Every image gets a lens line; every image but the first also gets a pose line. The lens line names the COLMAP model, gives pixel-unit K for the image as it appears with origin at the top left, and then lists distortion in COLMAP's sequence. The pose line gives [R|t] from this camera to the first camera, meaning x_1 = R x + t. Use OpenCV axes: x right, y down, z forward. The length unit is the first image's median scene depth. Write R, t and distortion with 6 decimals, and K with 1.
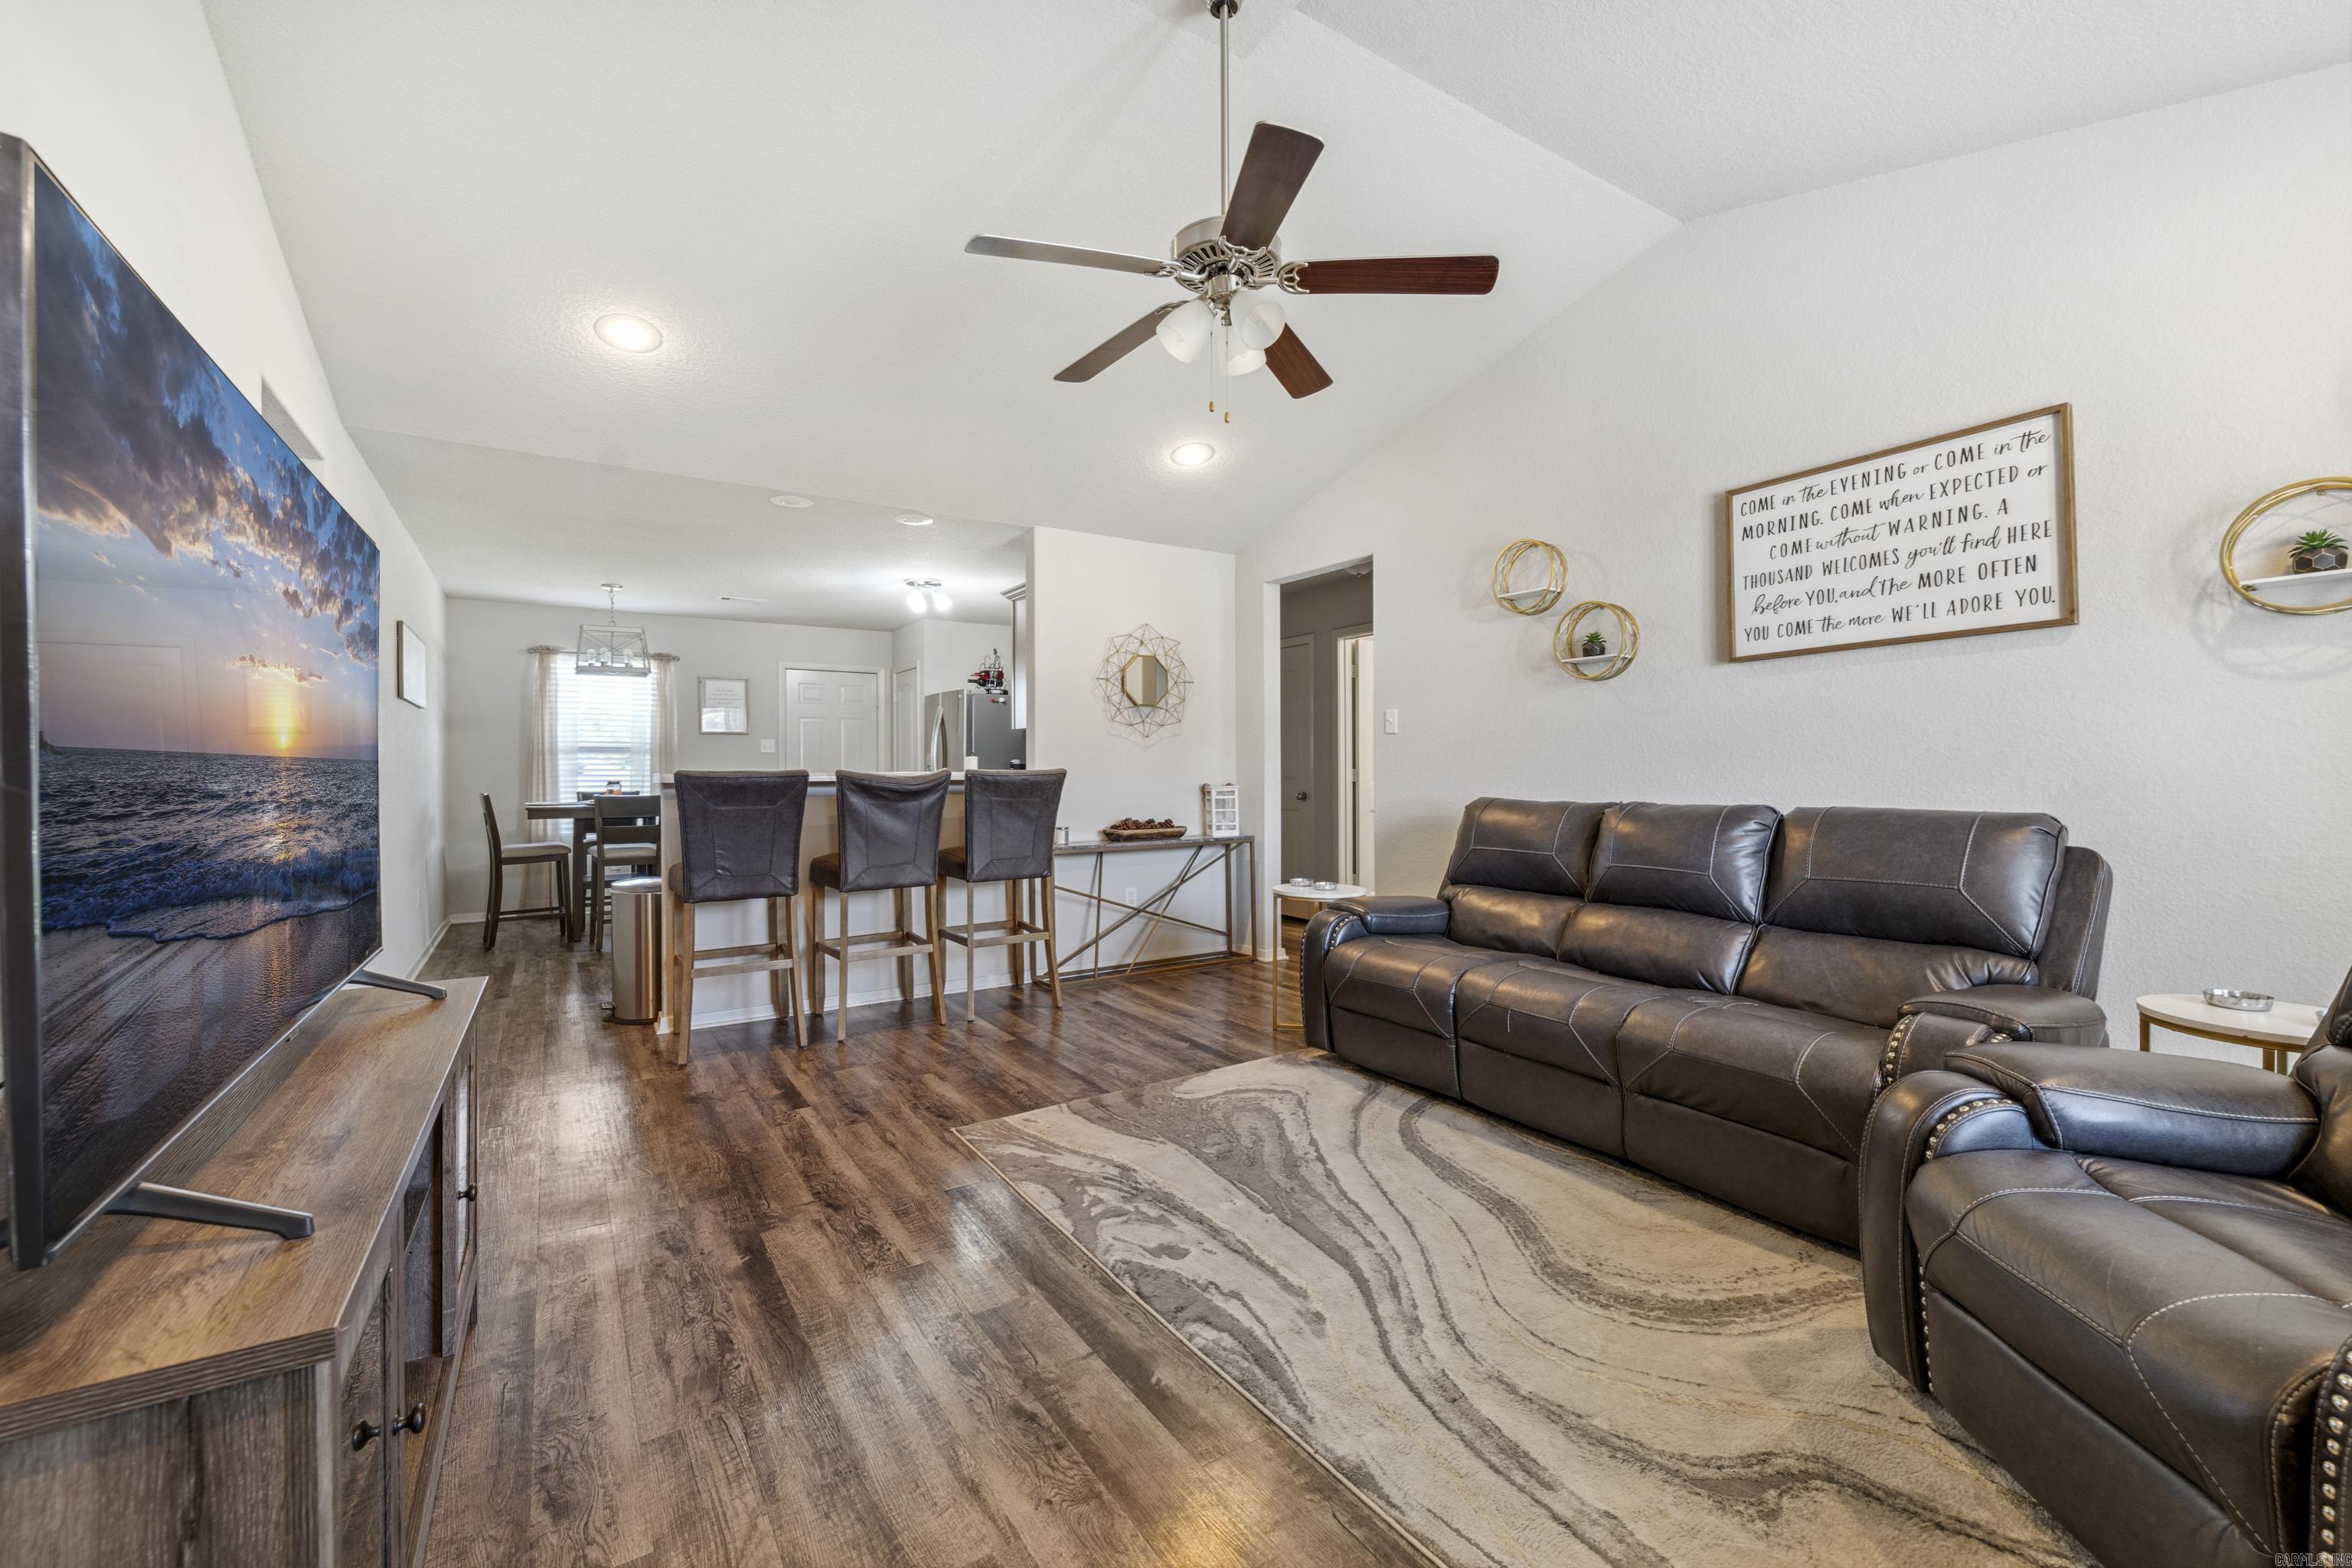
lens RADIAL K [[975.4, 0, 1176.0], [0, 975.4, 784.0], [0, 0, 1]] dist [0.003166, 0.000215]
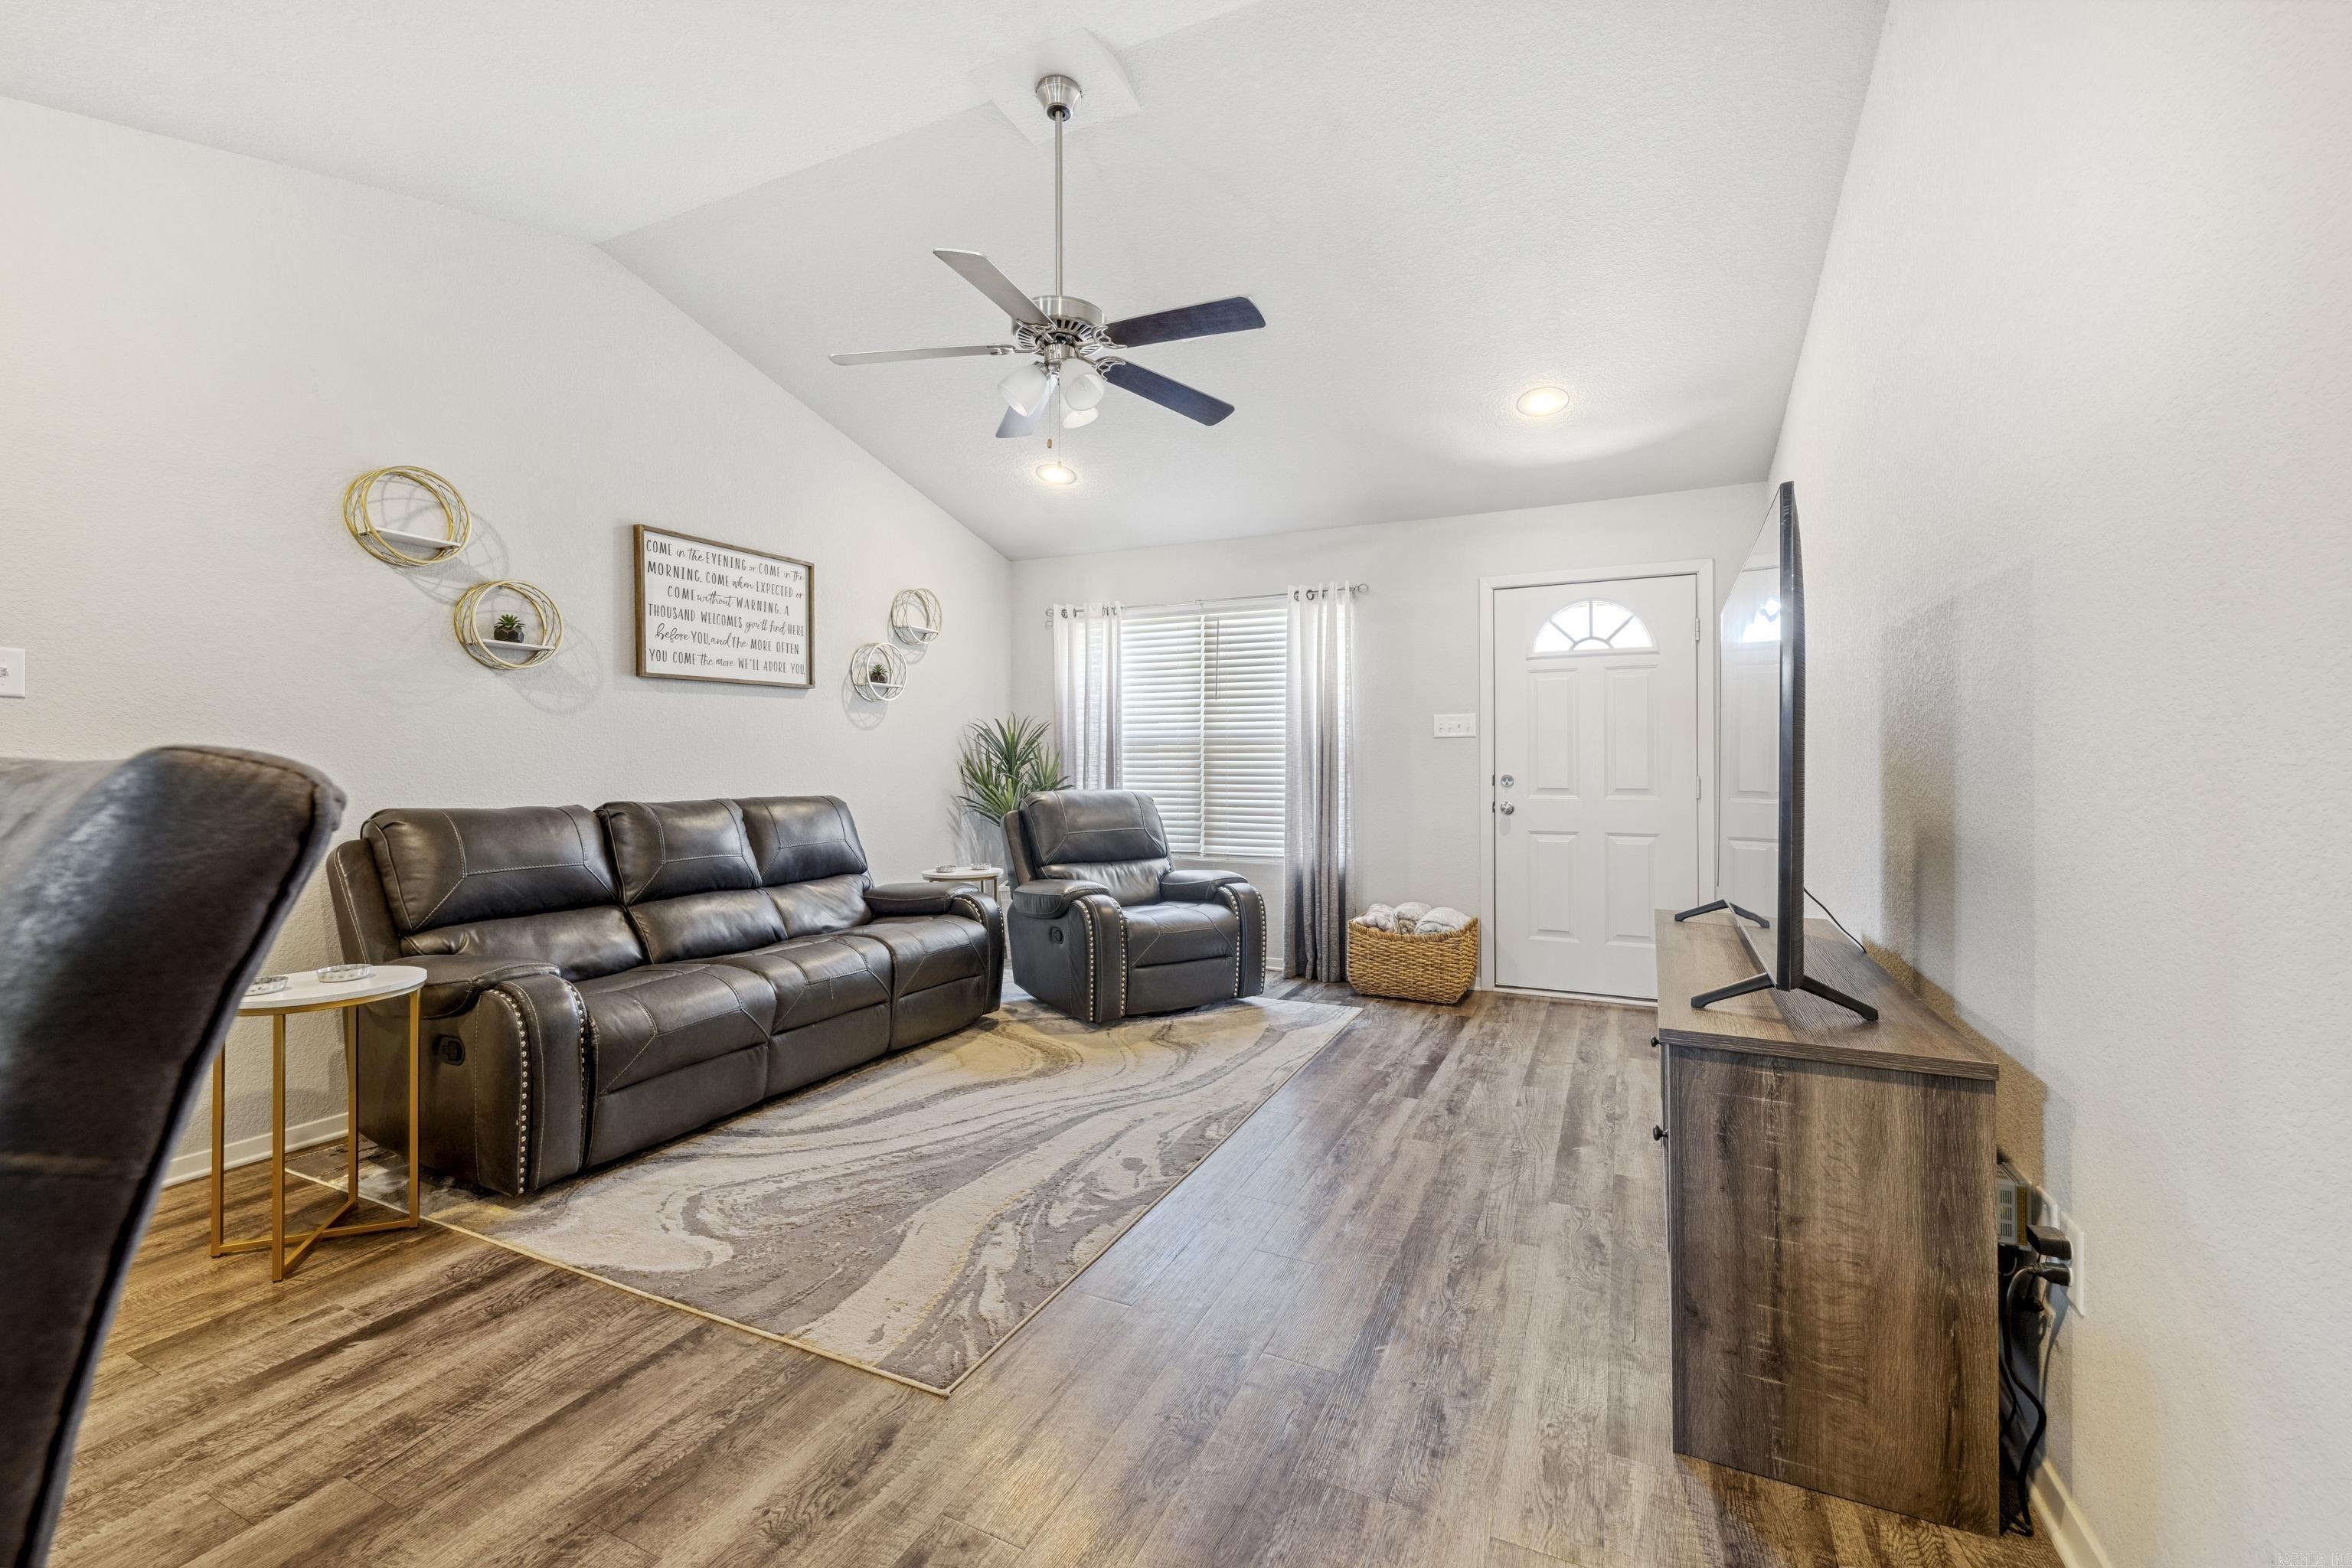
lens RADIAL K [[956.9, 0, 1176.0], [0, 956.9, 784.0], [0, 0, 1]] dist [0.011109, 0.000186]
pose [[-0.534293, -0.010870, 0.845230, -0.808016], [0.012257, 0.999713, 0.020605, -0.016679], [-0.845211, 0.021369, -0.534006, 1.224454]]
